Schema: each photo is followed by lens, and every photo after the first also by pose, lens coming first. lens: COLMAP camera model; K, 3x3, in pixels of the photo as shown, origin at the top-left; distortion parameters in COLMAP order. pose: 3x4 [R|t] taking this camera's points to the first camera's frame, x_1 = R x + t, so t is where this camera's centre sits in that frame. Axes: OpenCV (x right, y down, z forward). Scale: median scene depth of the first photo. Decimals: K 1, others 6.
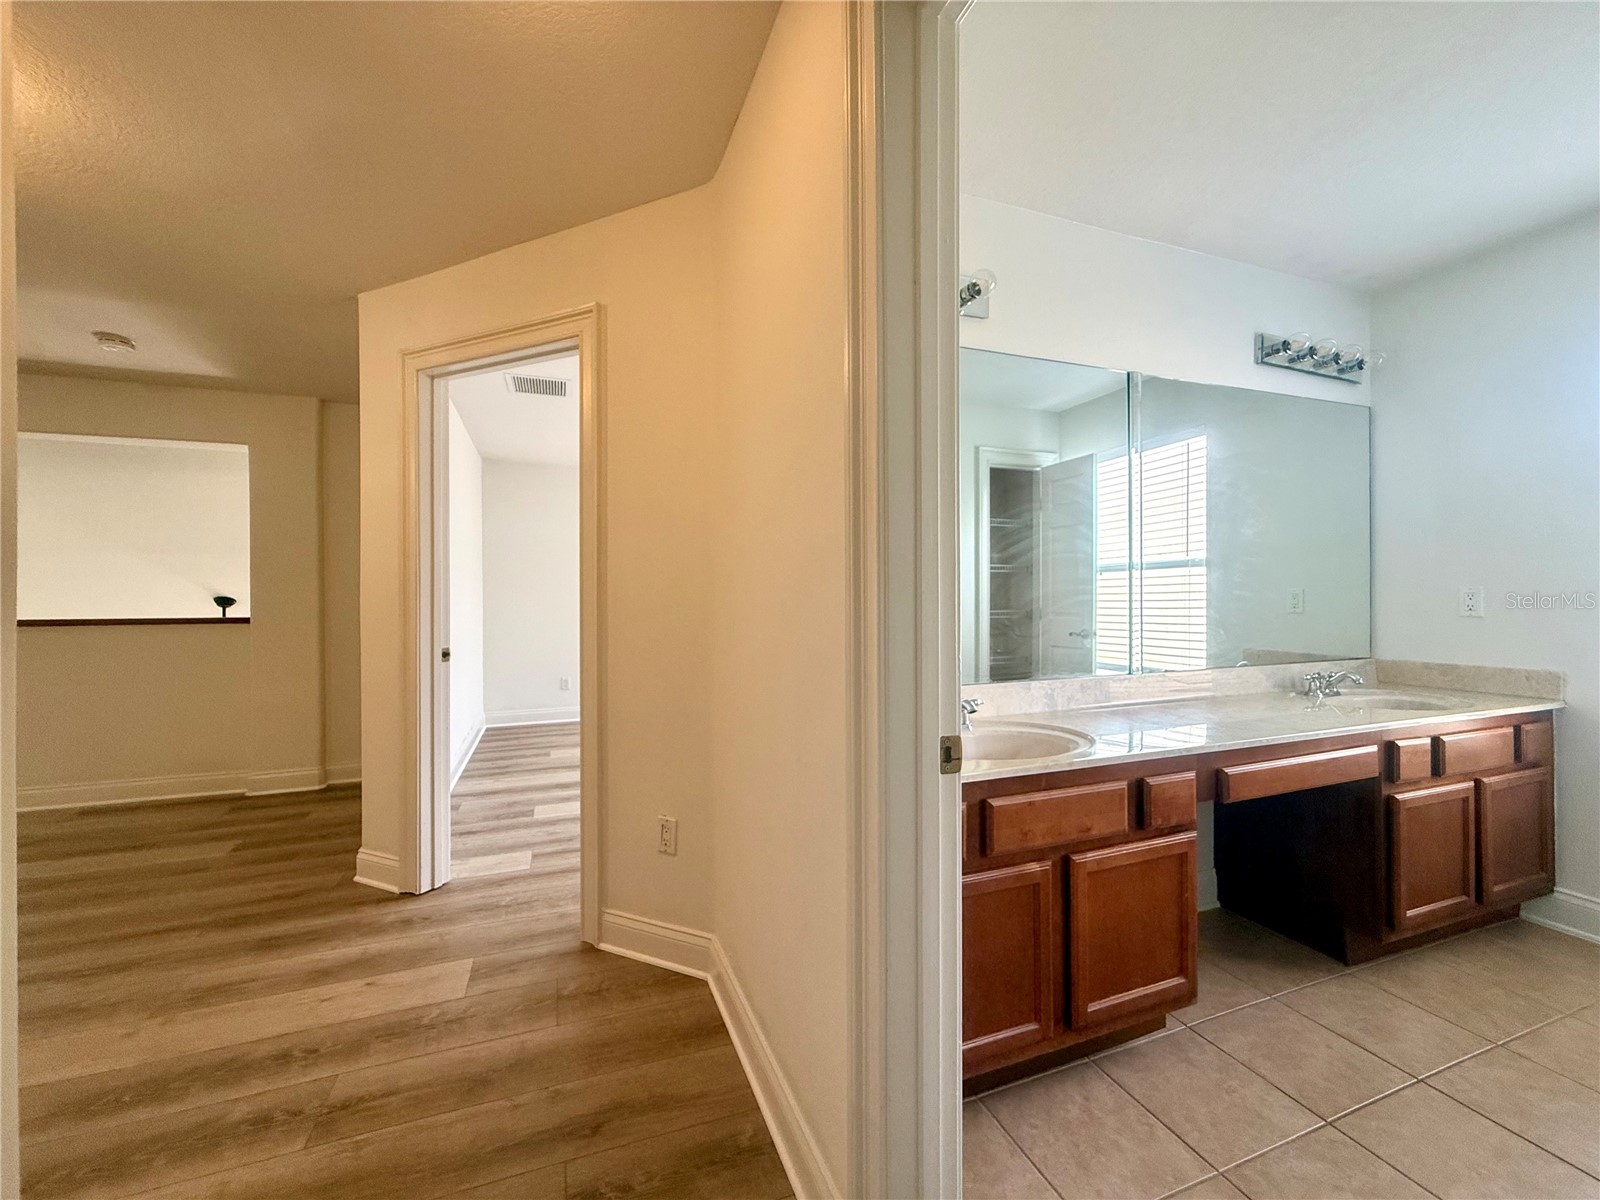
lens RADIAL K [[639.0, 0, 796.7], [0, 639.0, 601.8], [0, 0, 1]] dist [-0.001253, 0.000279]
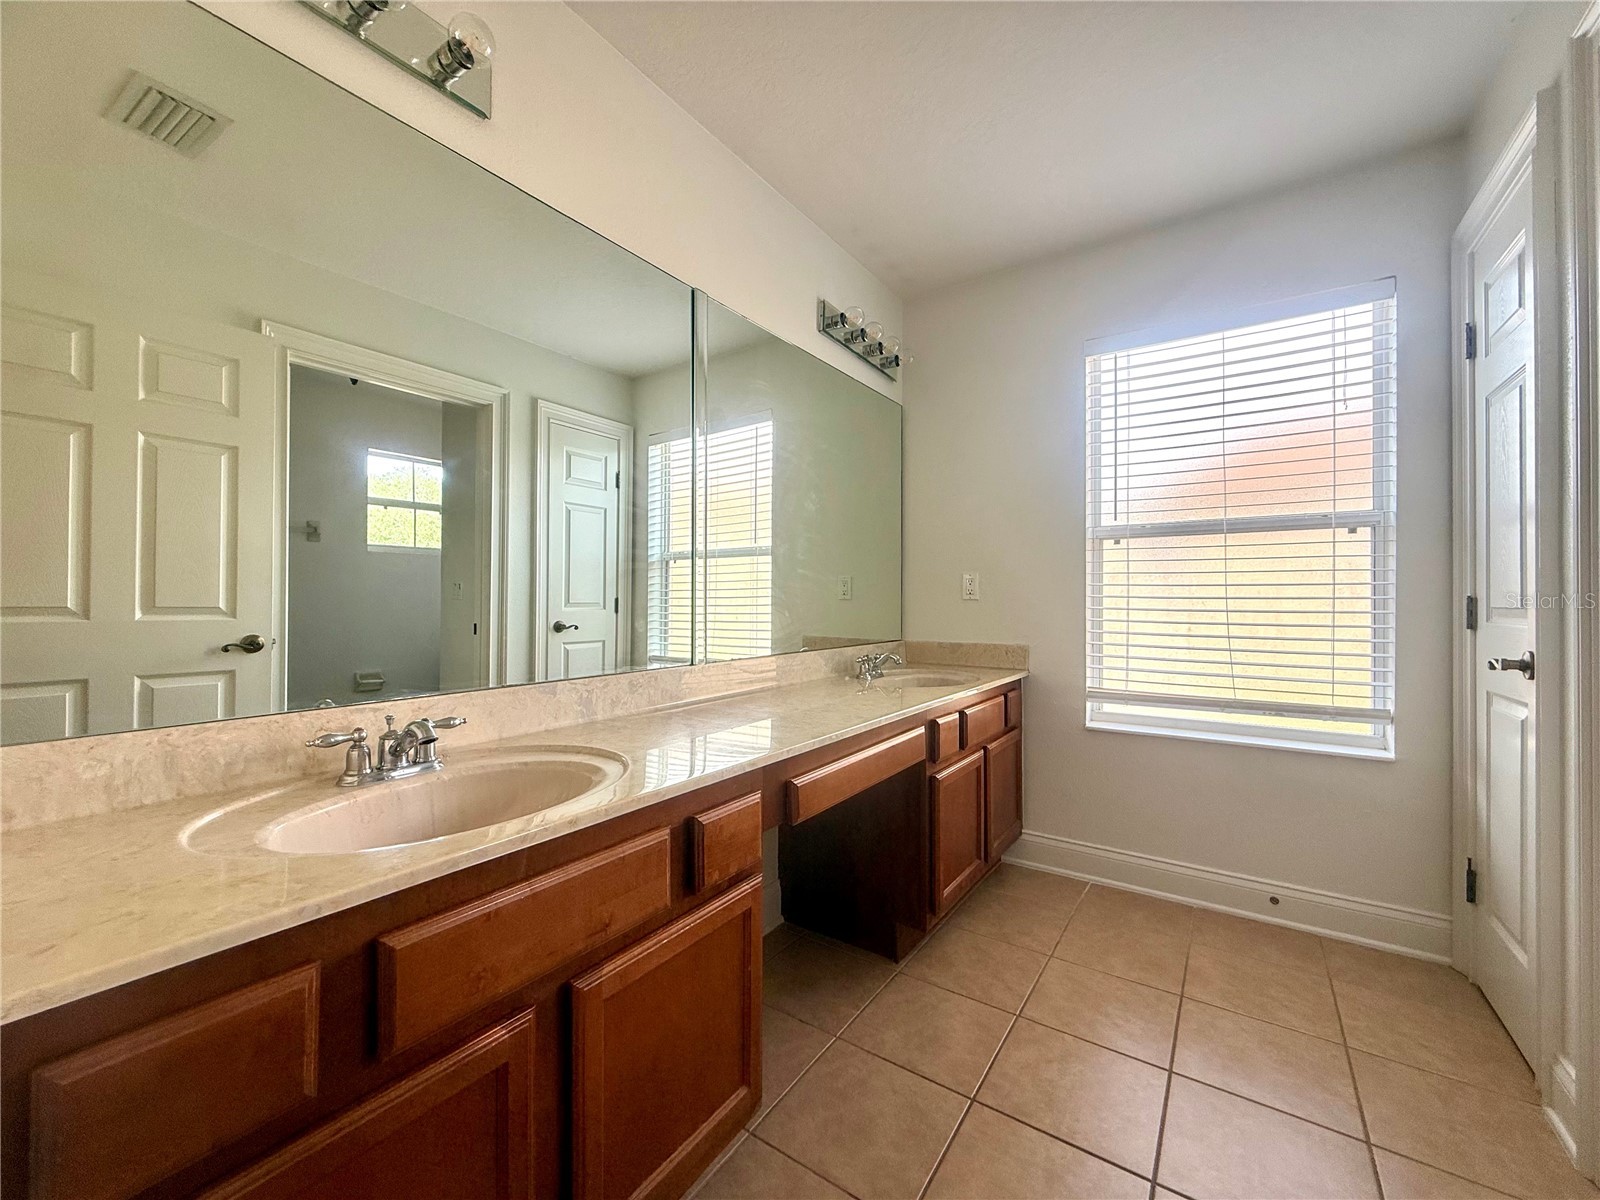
lens RADIAL K [[639.0, 0, 796.7], [0, 639.0, 601.8], [0, 0, 1]] dist [-0.001253, 0.000279]
pose [[0.818292, 0.009146, 0.574730, 0.188155], [-0.005554, 0.999953, -0.008005, 0.044478], [-0.574775, 0.003359, 0.818304, 0.301637]]
